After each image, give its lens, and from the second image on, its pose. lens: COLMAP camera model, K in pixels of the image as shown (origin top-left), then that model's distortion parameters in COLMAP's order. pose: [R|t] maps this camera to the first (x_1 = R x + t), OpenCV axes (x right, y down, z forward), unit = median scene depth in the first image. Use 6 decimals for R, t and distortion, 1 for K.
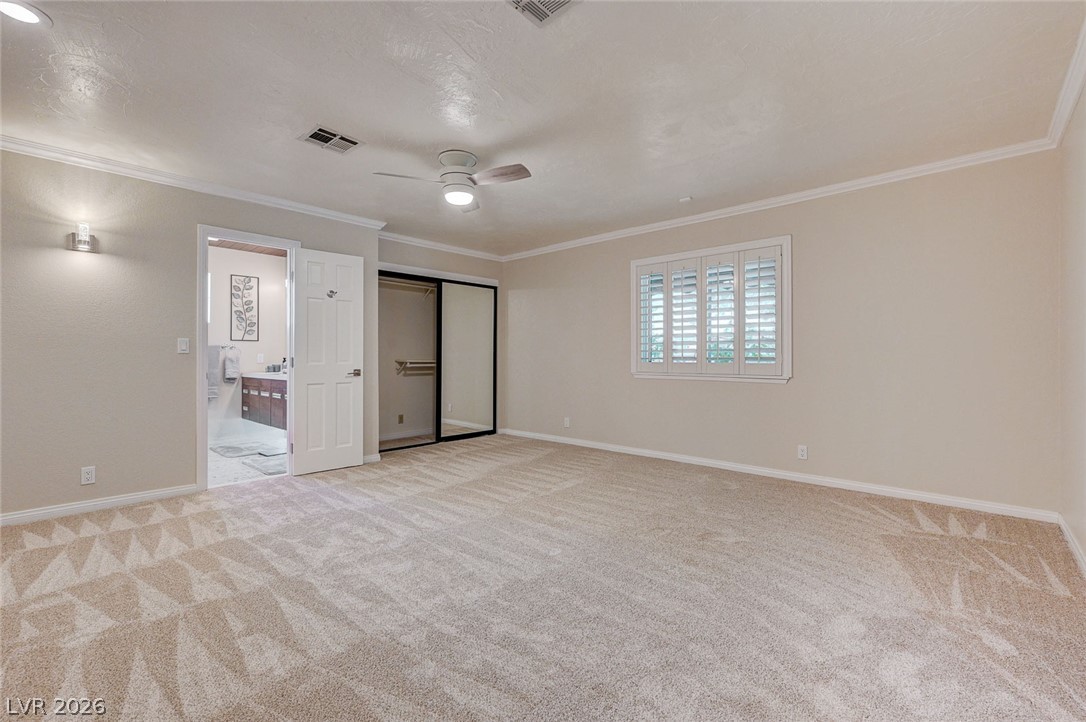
lens RADIAL K [[467.6, 0, 548.9], [0, 467.6, 360.1], [0, 0, 1]] dist [-0.000139, 0.000045]
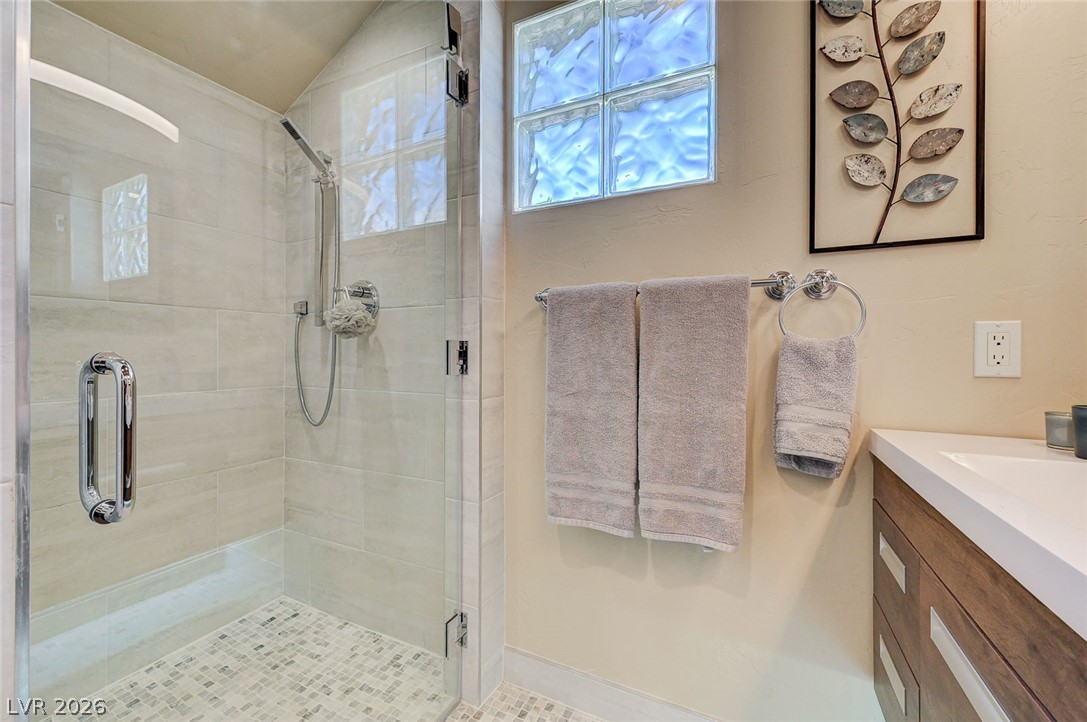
lens RADIAL K [[447.1, 0, 547.8], [0, 447.1, 360.2], [0, 0, 1]] dist [0.003802, 0.000454]
pose [[0.285928, 0.001885, -0.958249, -0.529574], [0.002389, 0.999994, 0.002680, -0.000216], [0.958248, -0.003056, 0.285922, 0.834433]]
